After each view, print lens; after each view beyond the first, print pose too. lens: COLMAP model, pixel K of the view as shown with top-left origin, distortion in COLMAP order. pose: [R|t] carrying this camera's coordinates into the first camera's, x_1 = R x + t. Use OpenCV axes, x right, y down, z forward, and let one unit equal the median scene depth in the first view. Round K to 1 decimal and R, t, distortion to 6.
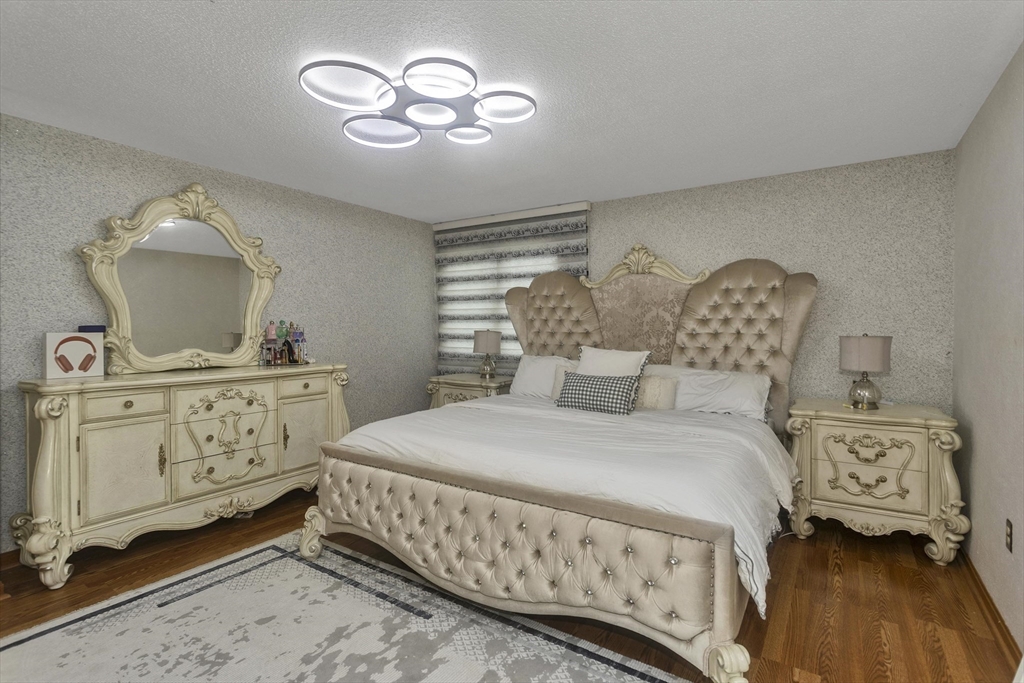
lens RADIAL K [[497.0, 0, 509.1], [0, 497.0, 335.1], [0, 0, 1]] dist [-0.000553, 0.002679]
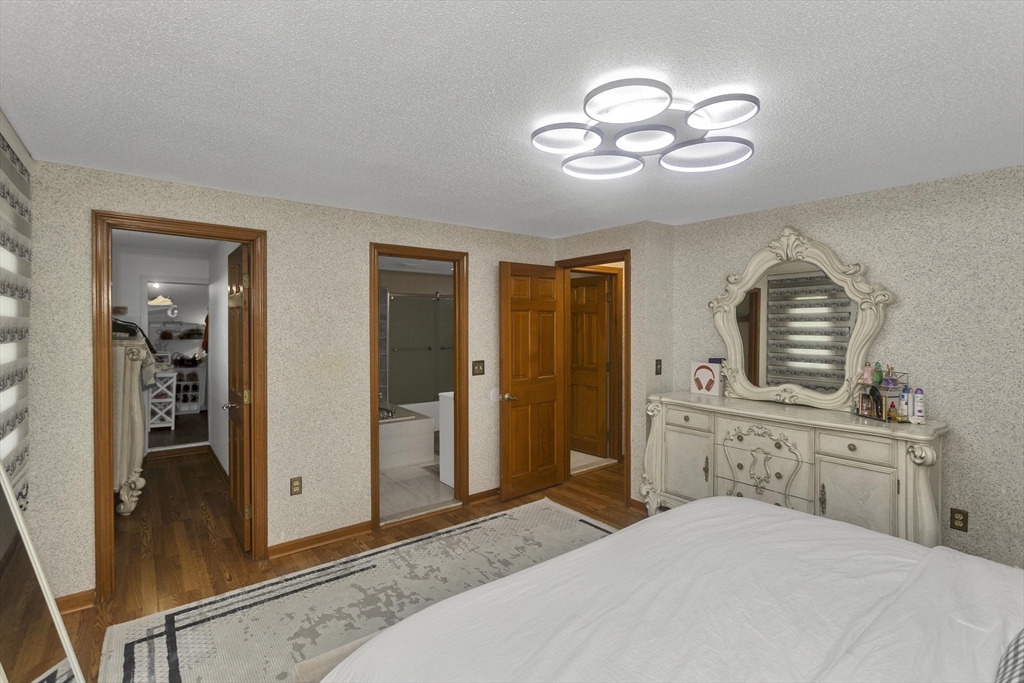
lens RADIAL K [[497.0, 0, 513.2], [0, 497.0, 330.4], [0, 0, 1]] dist [-0.000553, 0.002679]
pose [[-0.326997, 0.007979, -0.944992, 0.603148], [-0.017612, 0.999739, 0.014536, -0.101050], [0.944861, 0.021396, -0.326771, 0.878556]]
